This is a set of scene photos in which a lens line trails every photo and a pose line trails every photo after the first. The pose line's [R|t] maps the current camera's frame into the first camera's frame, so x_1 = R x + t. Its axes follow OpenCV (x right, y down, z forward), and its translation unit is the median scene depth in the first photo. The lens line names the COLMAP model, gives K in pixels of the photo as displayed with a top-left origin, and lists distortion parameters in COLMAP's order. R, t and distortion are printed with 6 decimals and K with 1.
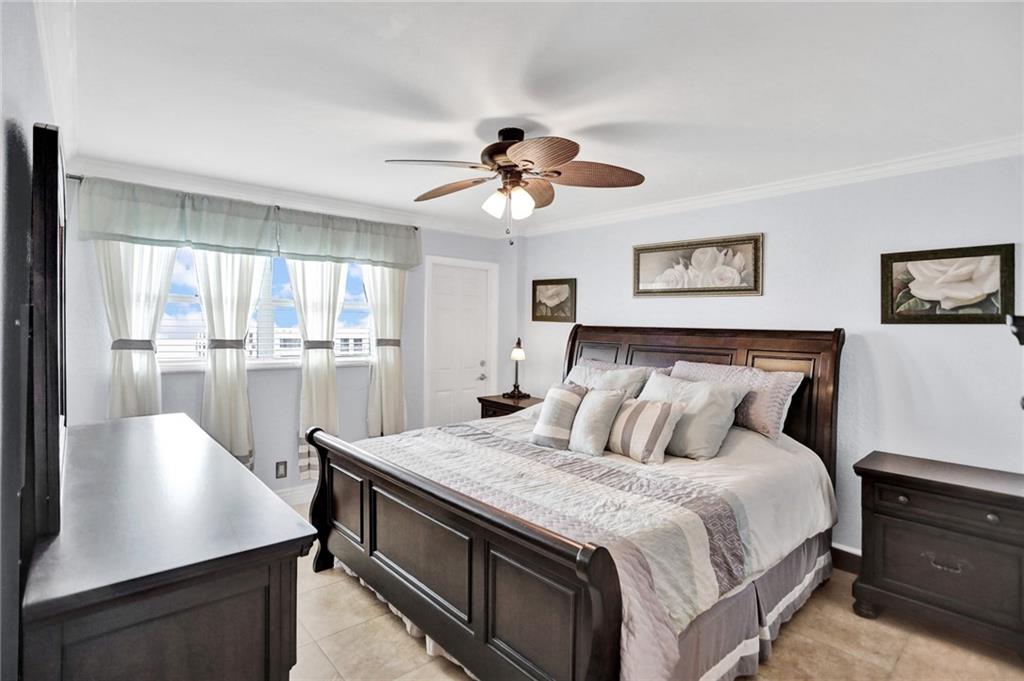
lens RADIAL K [[502.9, 0, 498.4], [0, 502.9, 338.7], [0, 0, 1]] dist [-0.060933, 0.026711]
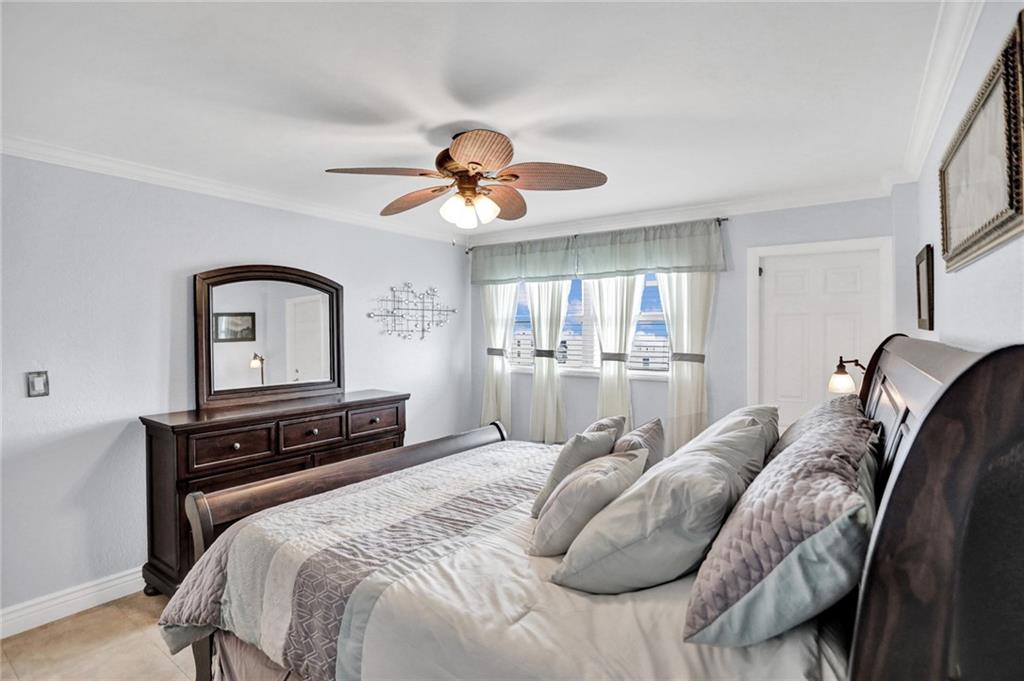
lens RADIAL K [[502.9, 0, 498.4], [0, 502.9, 338.7], [0, 0, 1]] dist [-0.060933, 0.026711]
pose [[0.228880, -0.005784, -0.973437, 0.619854], [-0.025199, 0.999612, -0.011865, -0.007646], [0.973128, 0.027245, 0.228646, 0.539688]]
